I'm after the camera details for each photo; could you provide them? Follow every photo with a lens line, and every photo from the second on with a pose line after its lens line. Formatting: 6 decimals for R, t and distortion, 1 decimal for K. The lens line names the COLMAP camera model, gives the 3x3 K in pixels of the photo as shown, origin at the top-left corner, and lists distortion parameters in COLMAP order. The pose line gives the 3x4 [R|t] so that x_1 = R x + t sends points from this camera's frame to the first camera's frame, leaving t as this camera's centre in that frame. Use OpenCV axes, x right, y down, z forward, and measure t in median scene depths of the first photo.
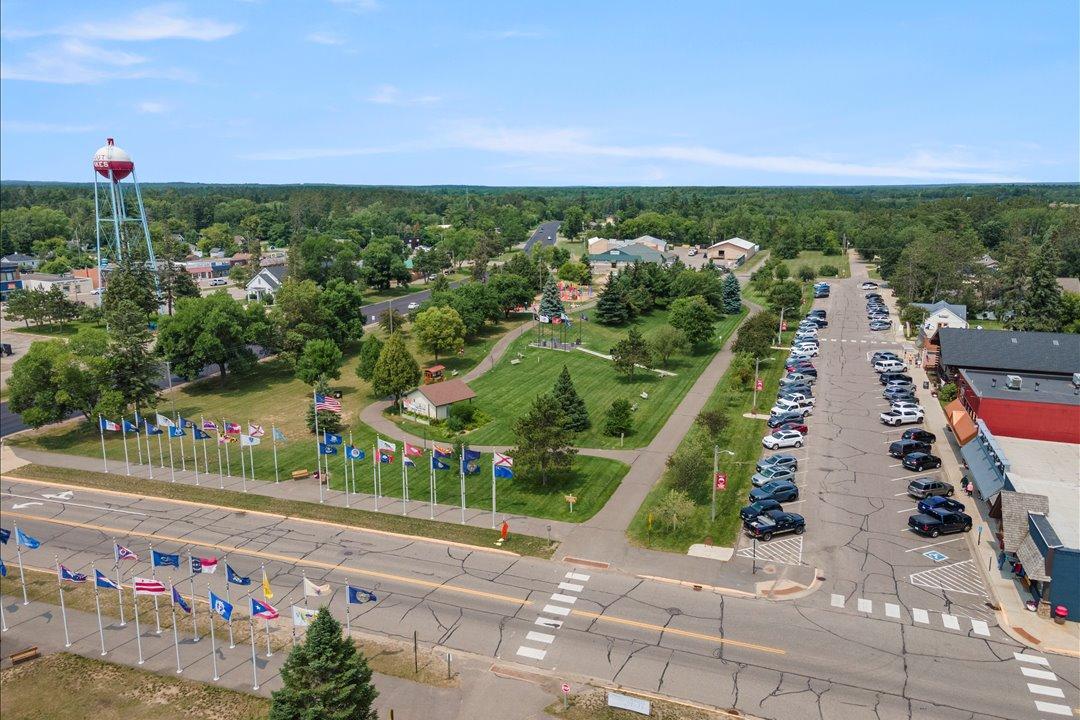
lens RADIAL K [[784.3, 0, 540.0], [0, 784.3, 360.0], [0, 0, 1]] dist [0.037854, 0.005524]
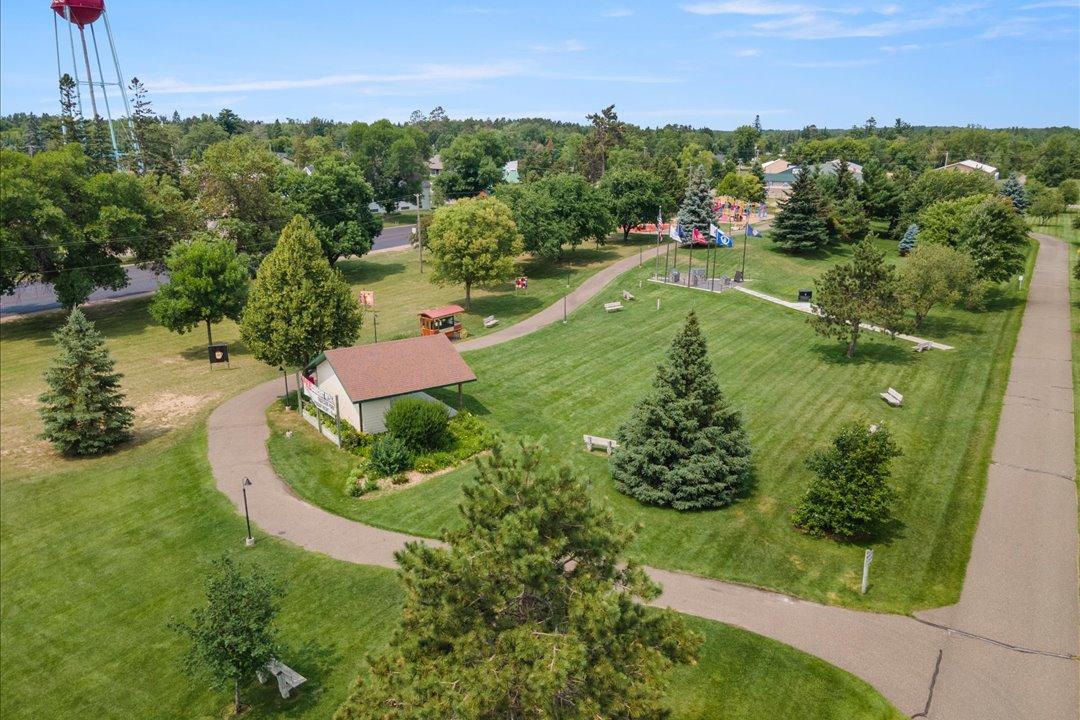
lens RADIAL K [[784.3, 0, 540.0], [0, 784.3, 360.0], [0, 0, 1]] dist [0.037854, 0.005524]
pose [[0.979060, 0.058279, -0.195051, 0.024097], [-0.045985, 0.996694, 0.066981, 0.004808], [0.198310, -0.056609, 0.978503, 0.436292]]
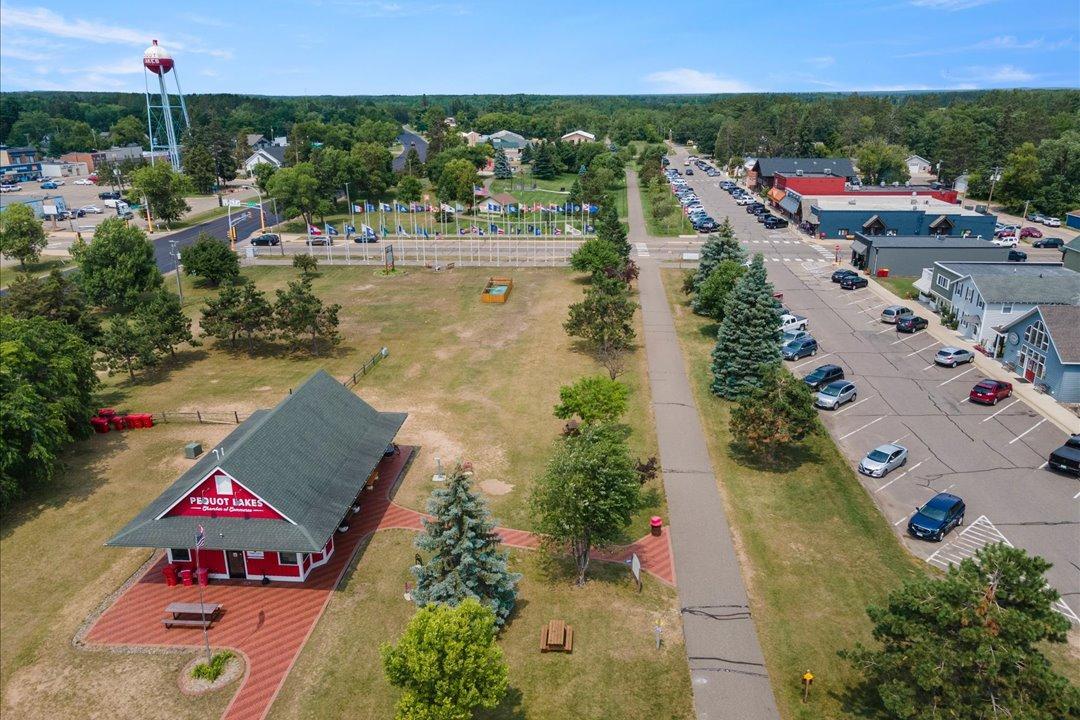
lens RADIAL K [[784.3, 0, 540.0], [0, 784.3, 360.0], [0, 0, 1]] dist [0.037854, 0.005524]
pose [[0.966354, -0.086599, 0.242199, -0.348775], [0.060374, 0.991680, 0.113690, 0.141607], [-0.250029, -0.095243, 0.963543, -0.500921]]
